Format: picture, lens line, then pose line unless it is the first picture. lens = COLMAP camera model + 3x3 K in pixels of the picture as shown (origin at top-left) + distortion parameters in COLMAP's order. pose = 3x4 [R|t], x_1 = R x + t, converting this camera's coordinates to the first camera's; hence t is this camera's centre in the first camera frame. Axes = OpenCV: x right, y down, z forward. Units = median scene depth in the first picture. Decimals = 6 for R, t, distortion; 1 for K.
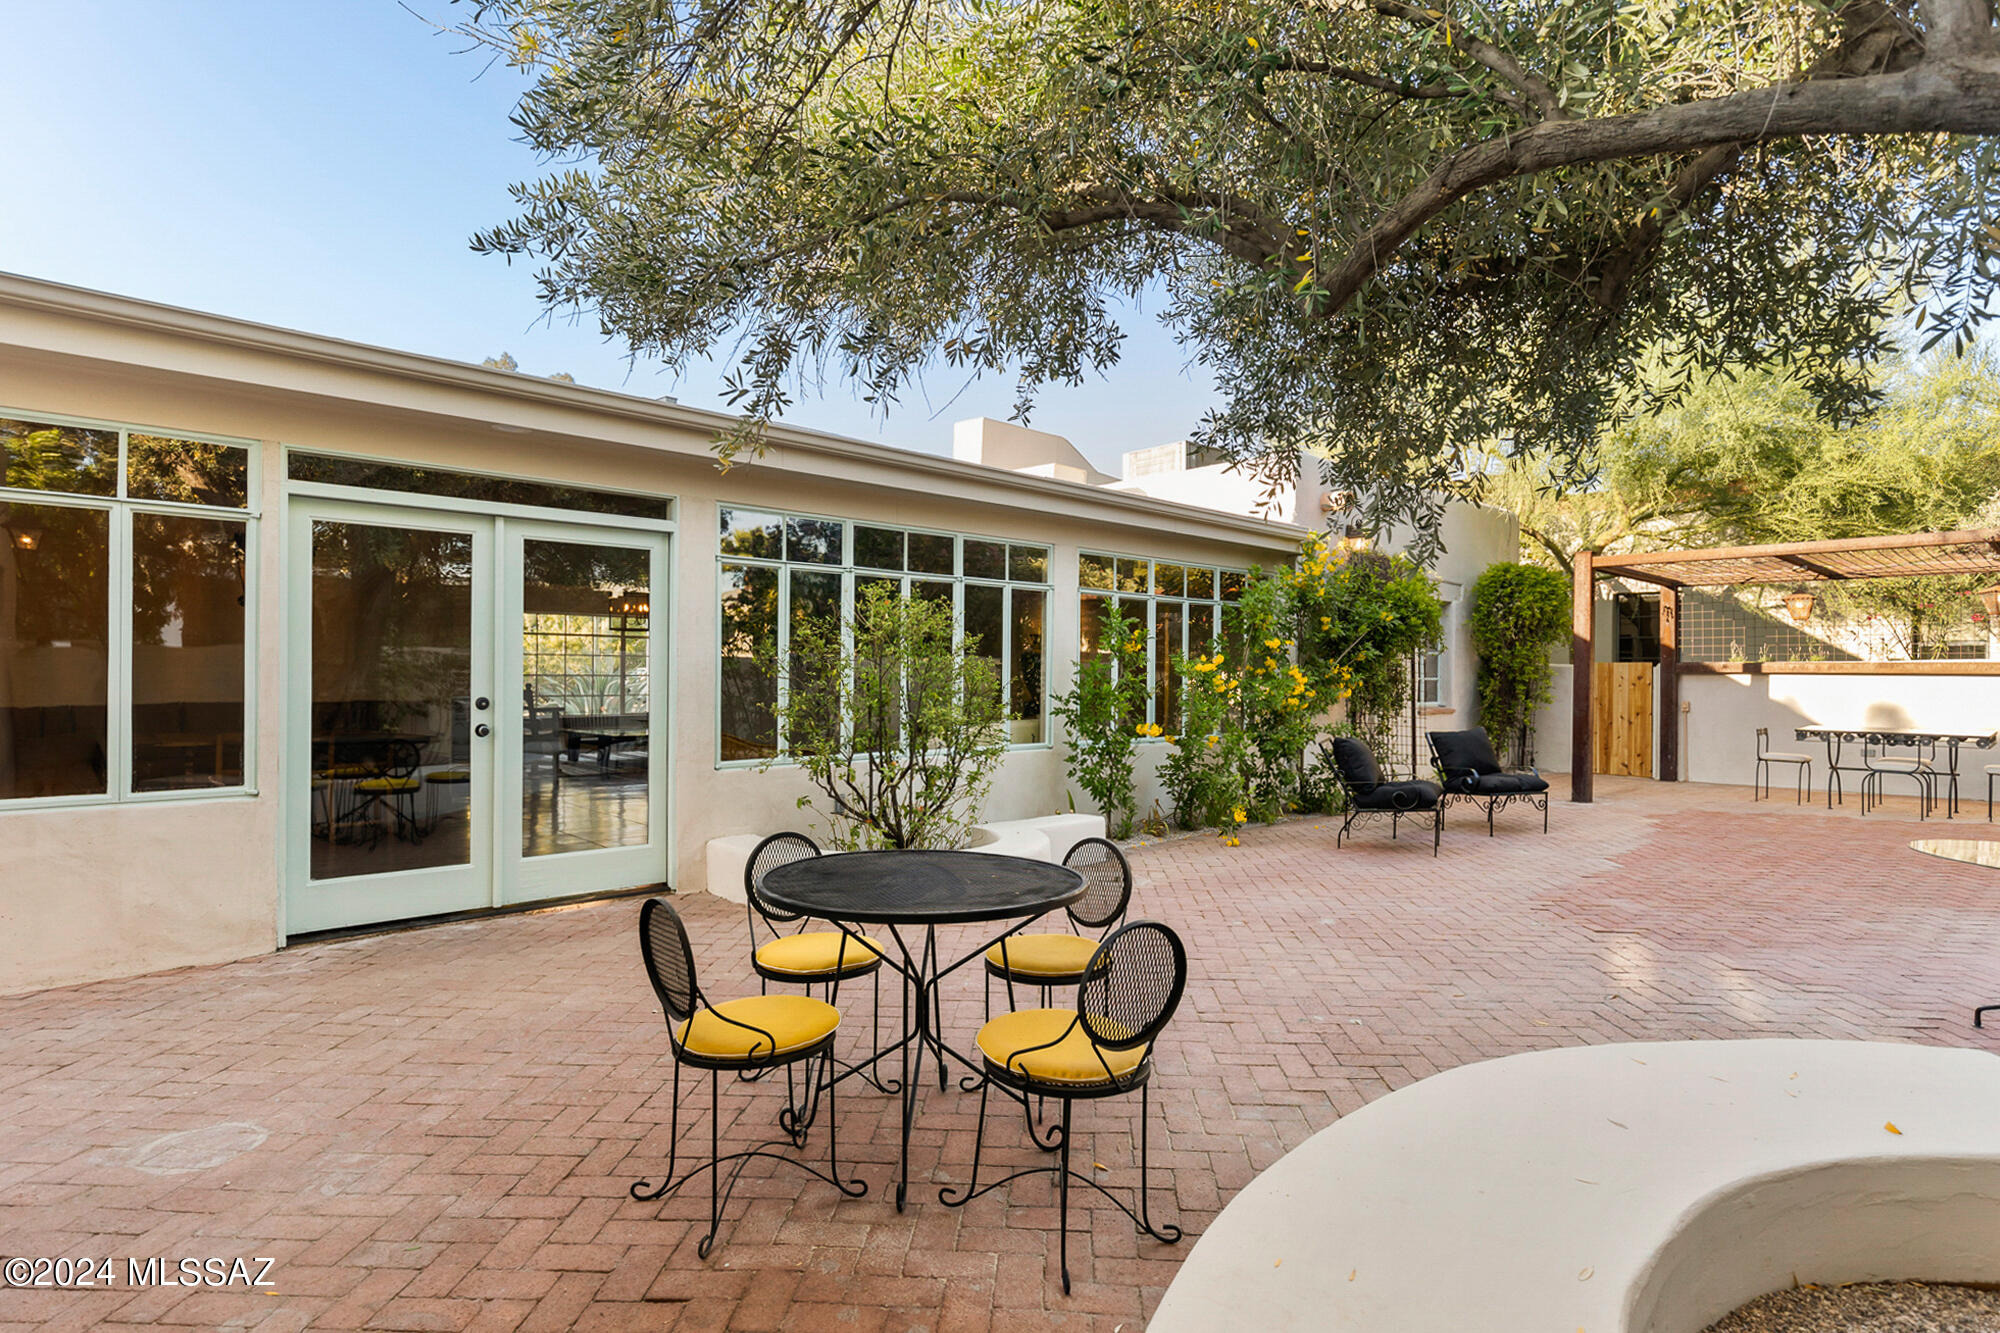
lens RADIAL K [[965.3, 0, 1029.2], [0, 965.3, 672.7], [0, 0, 1]] dist [-0.010615, -0.000239]
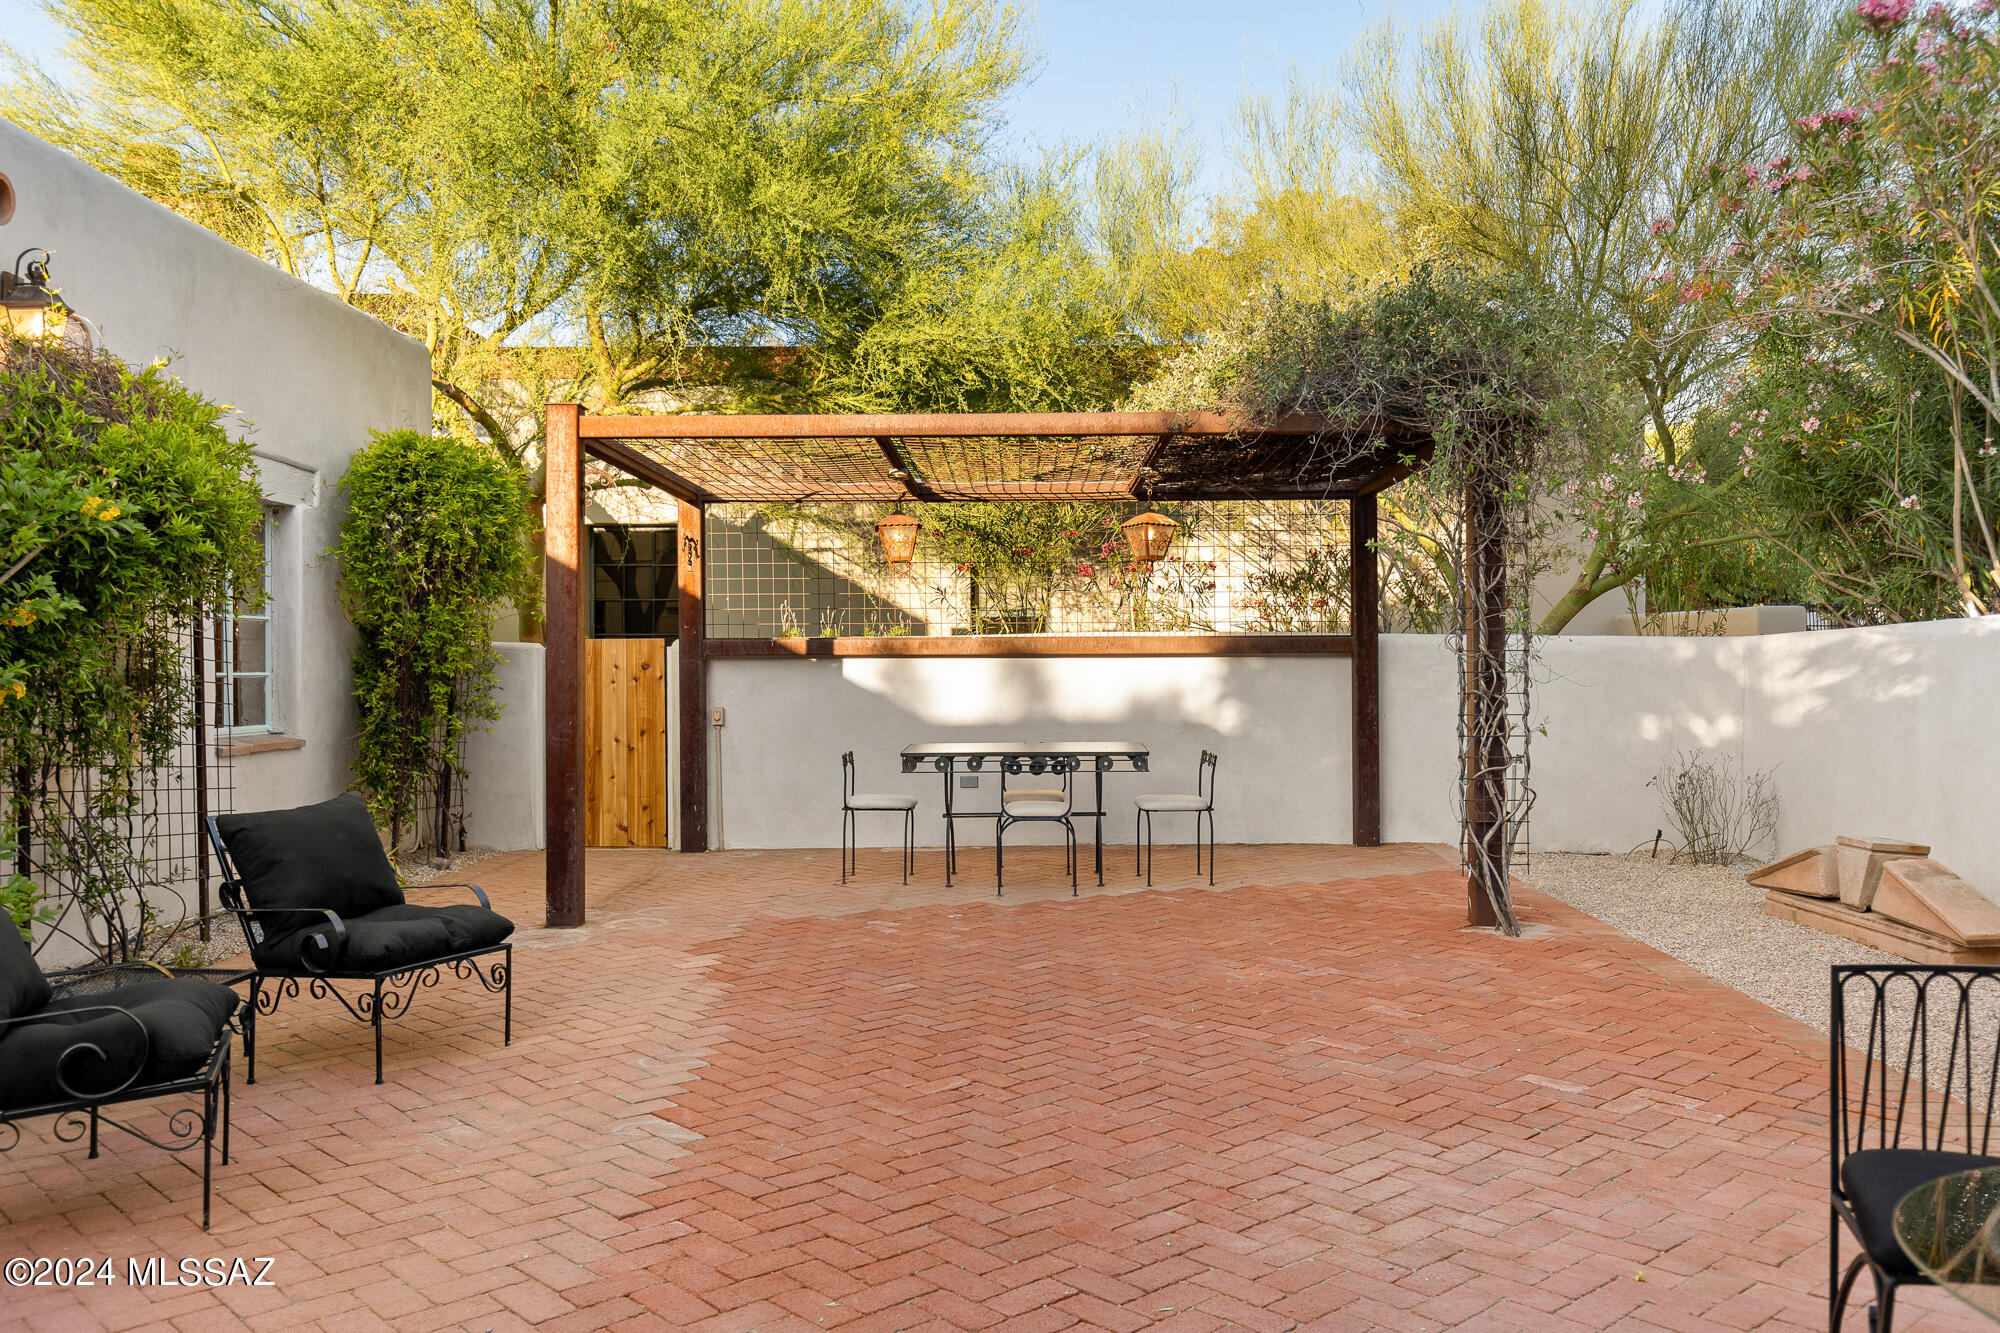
lens RADIAL K [[1583.0, 0, 1013.6], [0, 1583.0, 664.4], [0, 0, 1]] dist [-0.009087, 0.004946]
pose [[0.678868, -0.011309, 0.734173, 0.123260], [0.011301, 0.999924, 0.004953, 0.002245], [-0.734173, 0.004935, 0.678945, 0.248966]]
